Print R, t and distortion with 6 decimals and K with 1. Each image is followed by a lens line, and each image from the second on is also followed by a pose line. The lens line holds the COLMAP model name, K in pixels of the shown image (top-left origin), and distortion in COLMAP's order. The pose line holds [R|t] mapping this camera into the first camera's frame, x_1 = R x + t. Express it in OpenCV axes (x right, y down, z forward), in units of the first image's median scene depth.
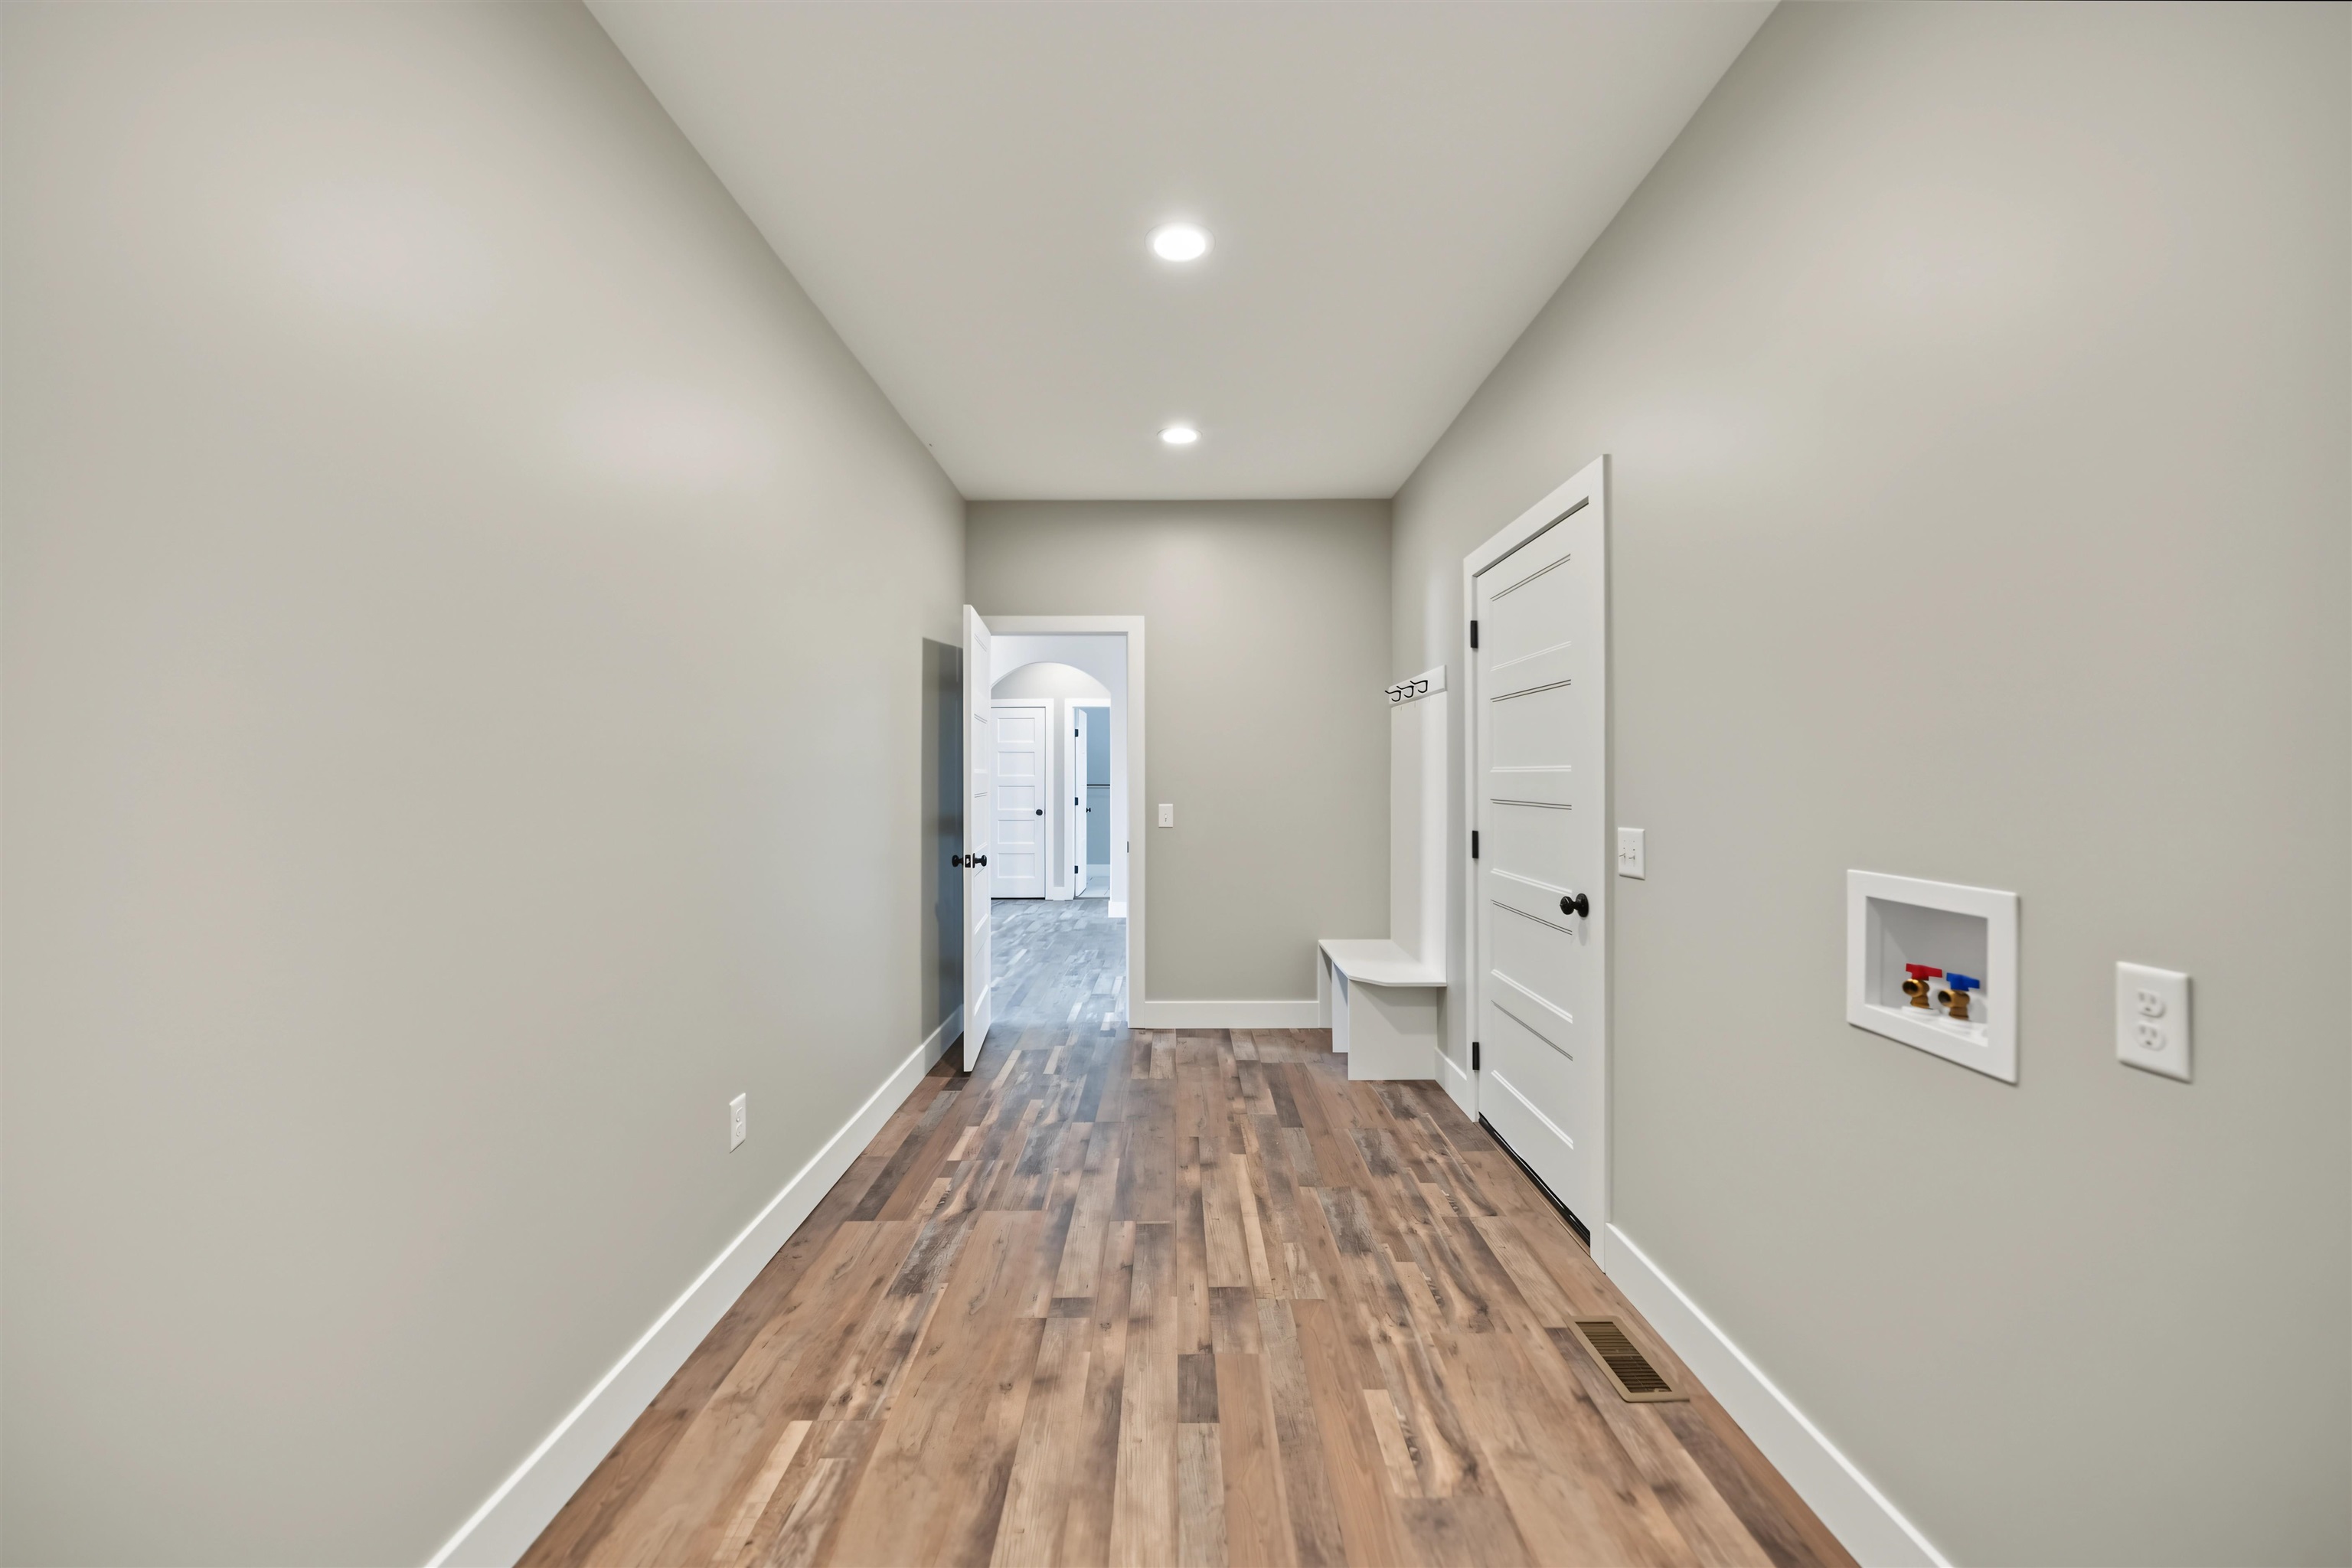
lens RADIAL K [[881.9, 0, 1179.8], [0, 881.9, 780.6], [0, 0, 1]] dist [-0.000923, 0.000167]
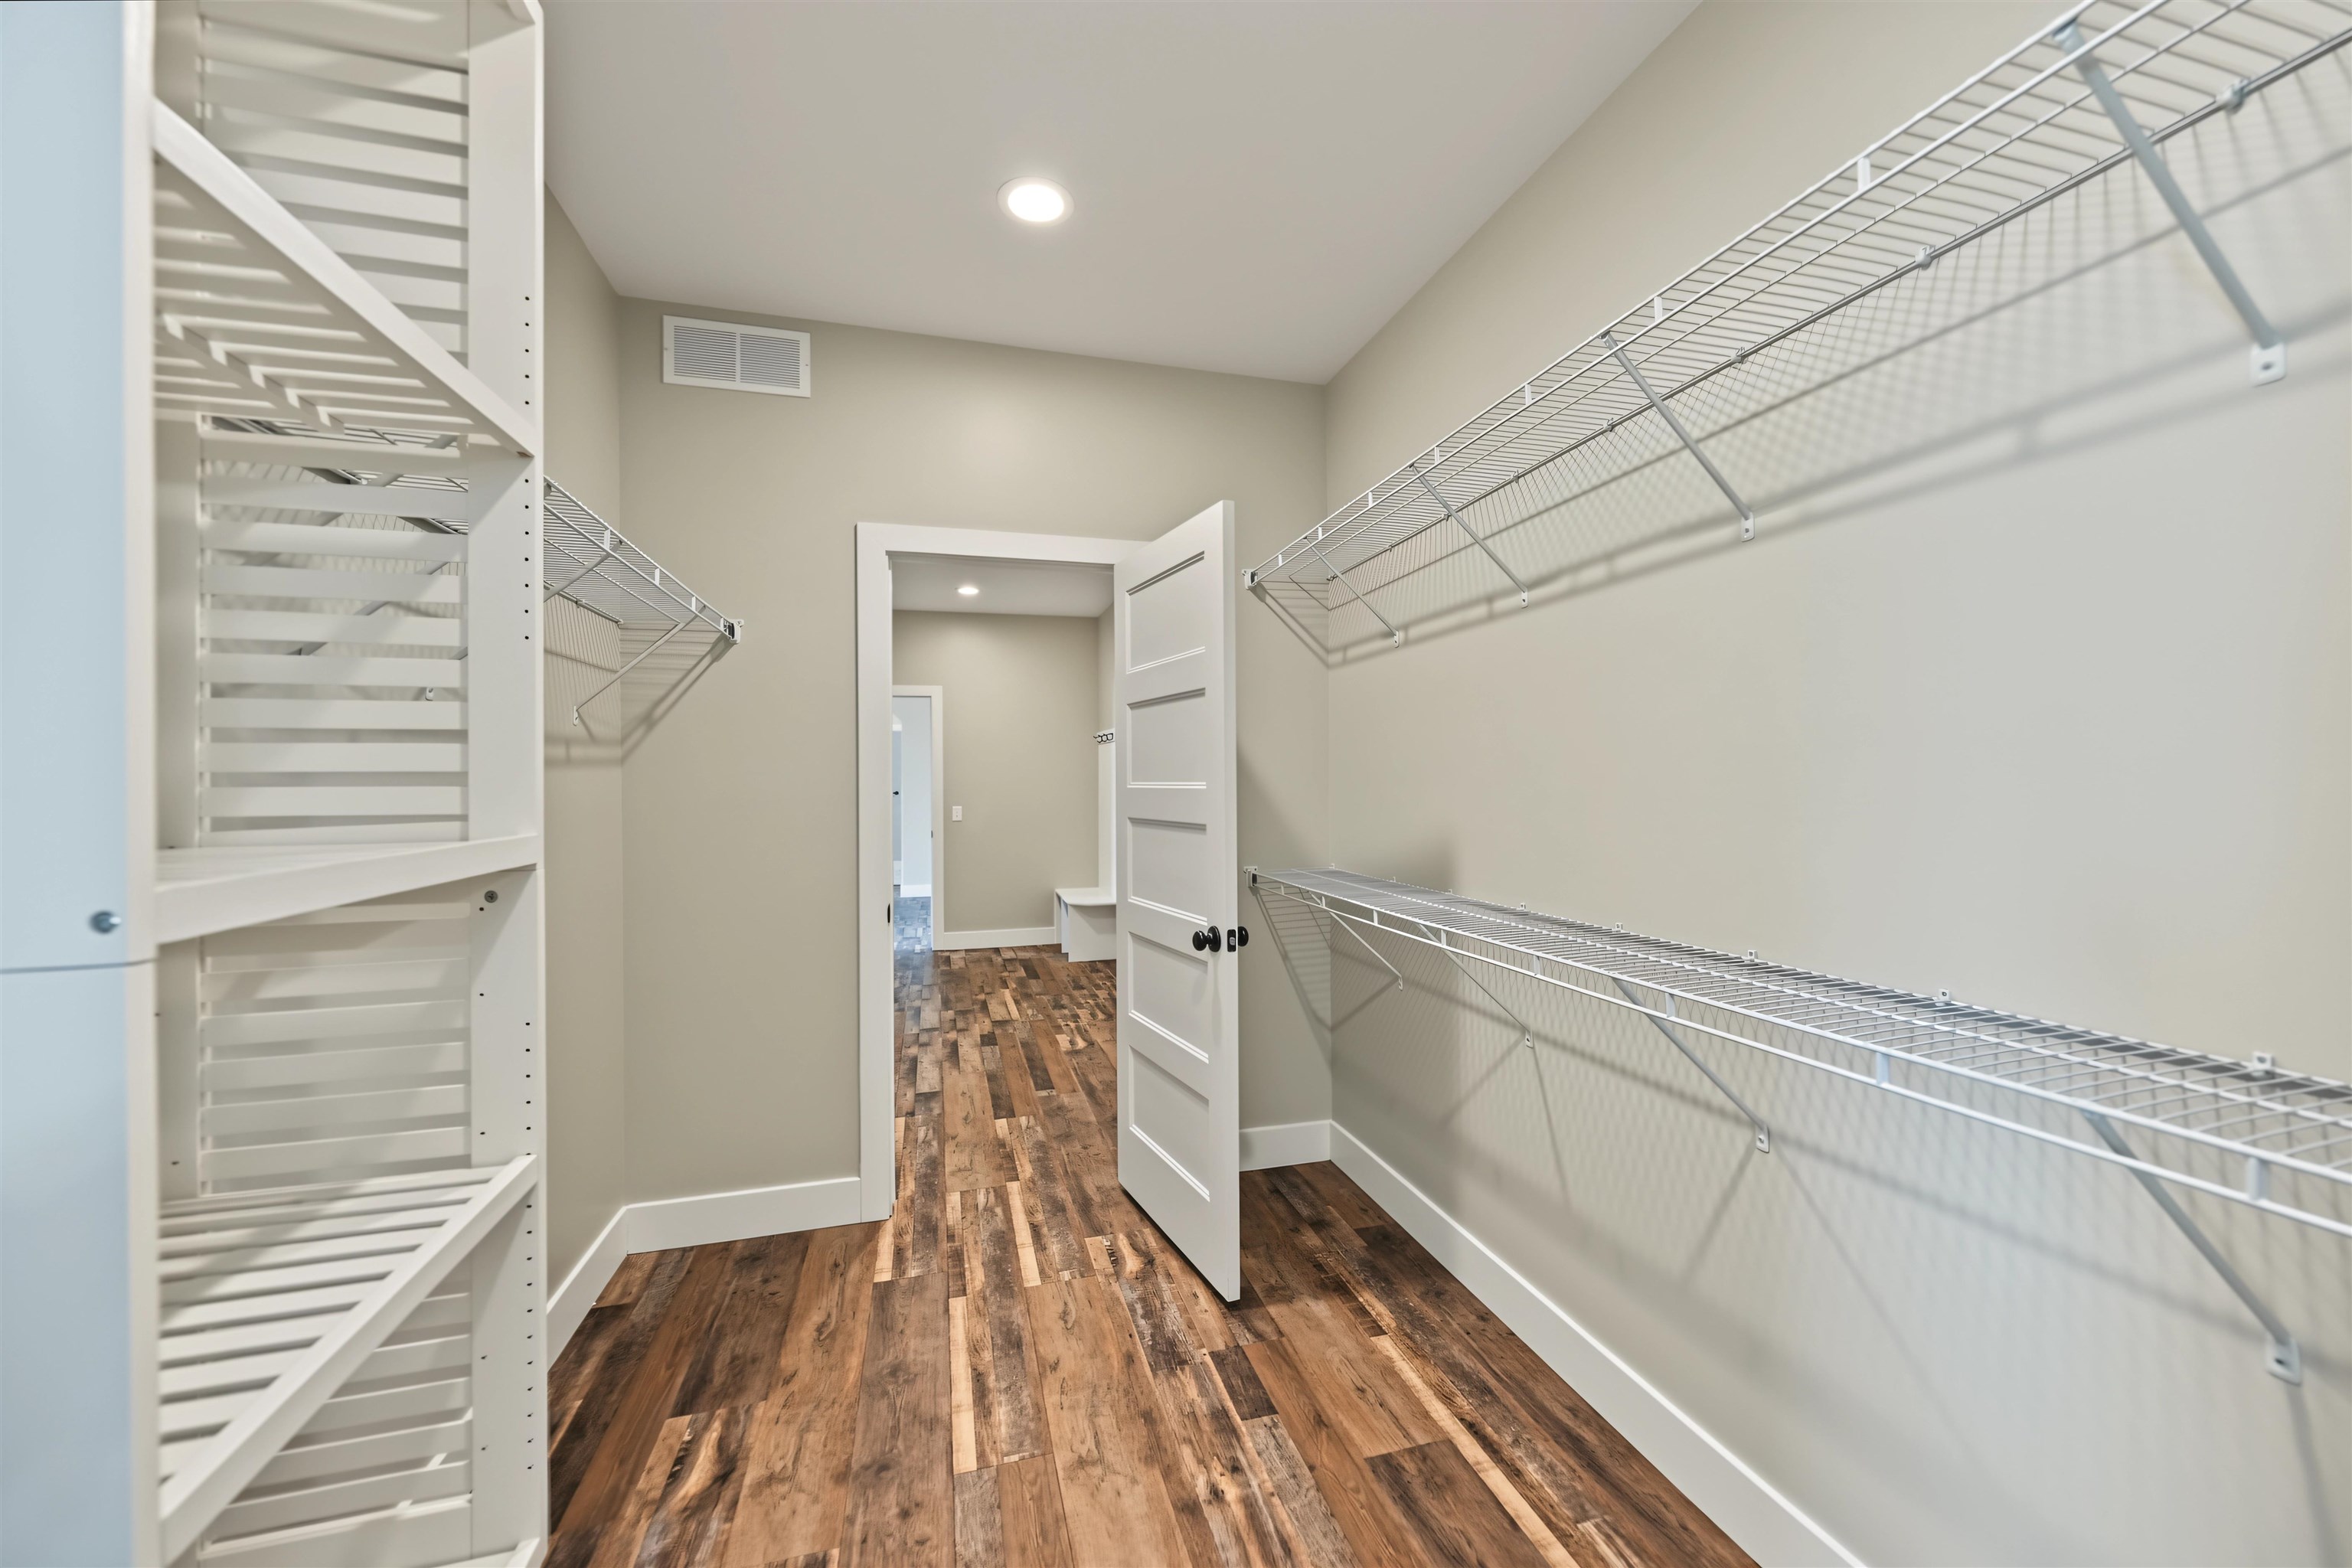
lens RADIAL K [[881.9, 0, 1159.7], [0, 881.9, 782.6], [0, 0, 1]] dist [-0.000923, 0.000167]
pose [[0.970739, -0.010640, 0.239901, -0.075396], [0.011521, 0.999931, -0.002271, -0.016030], [-0.239860, 0.004968, 0.970795, -1.144888]]
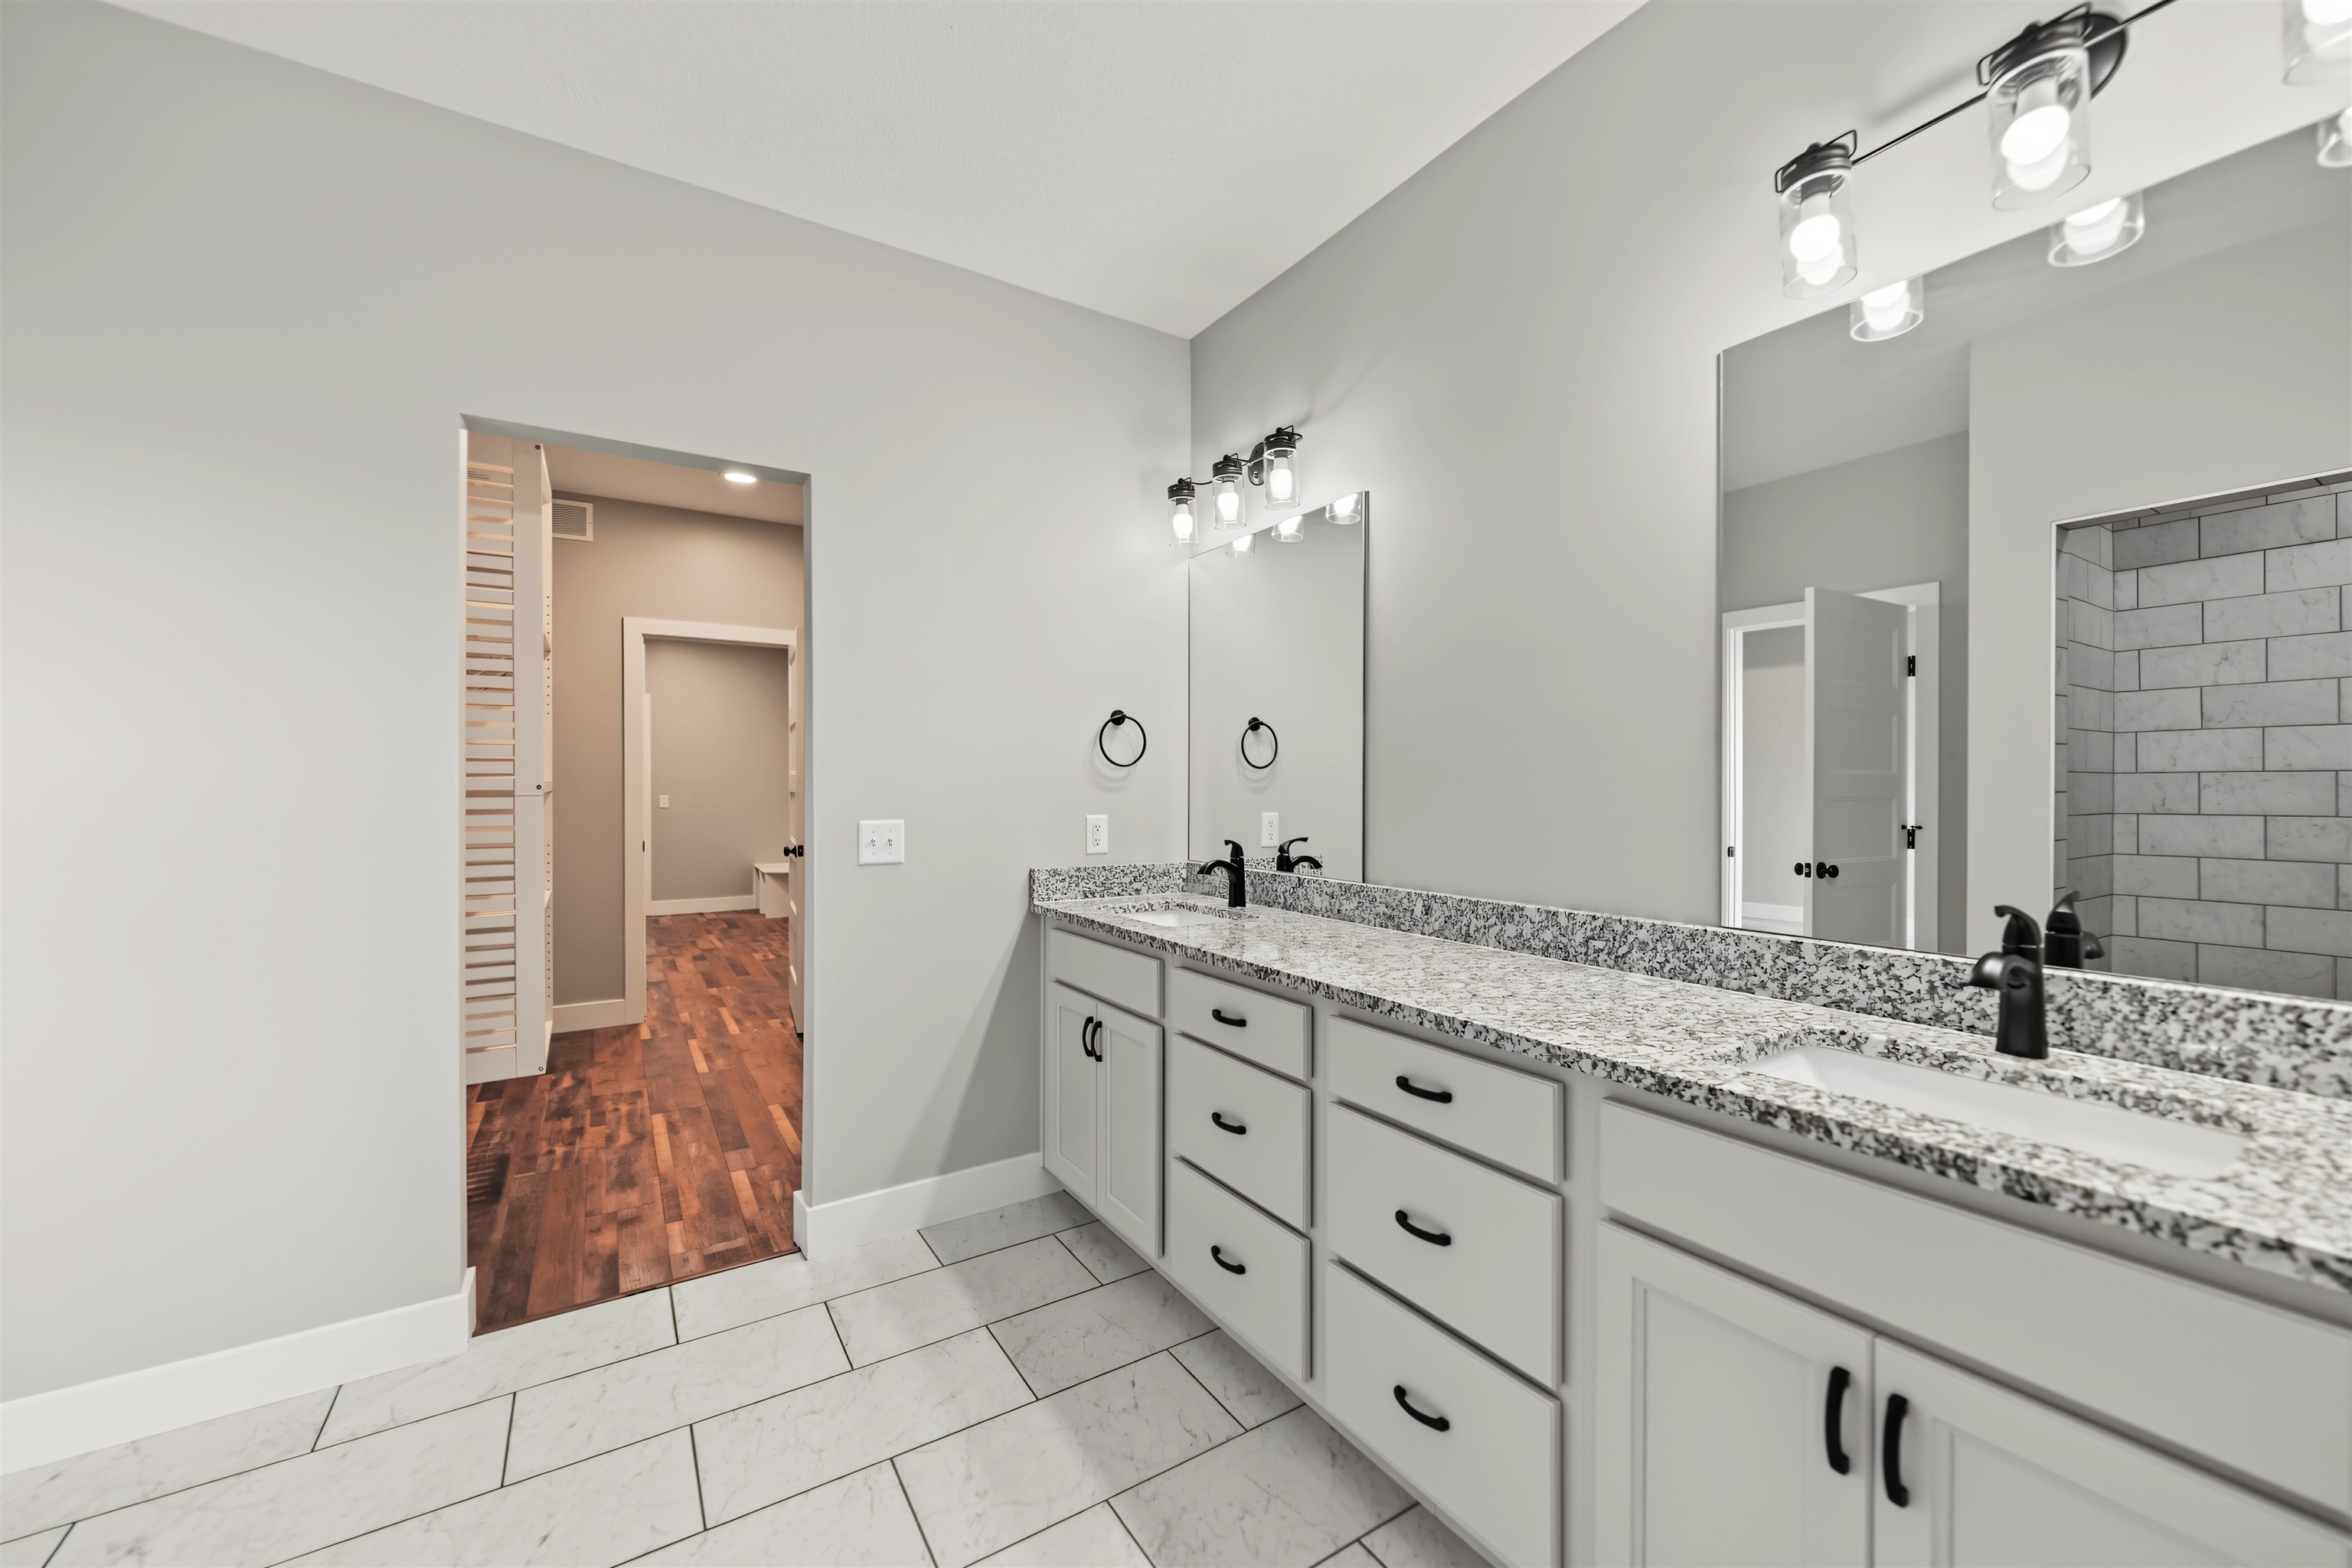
lens RADIAL K [[895.7, 0, 1177.5], [0, 895.7, 788.0], [0, 0, 1]] dist [-0.001830, -0.000470]
pose [[0.846358, -0.006241, 0.532578, -0.194301], [0.005431, 0.999980, 0.003087, 0.017037], [-0.532587, 0.000280, 0.846375, -2.228916]]
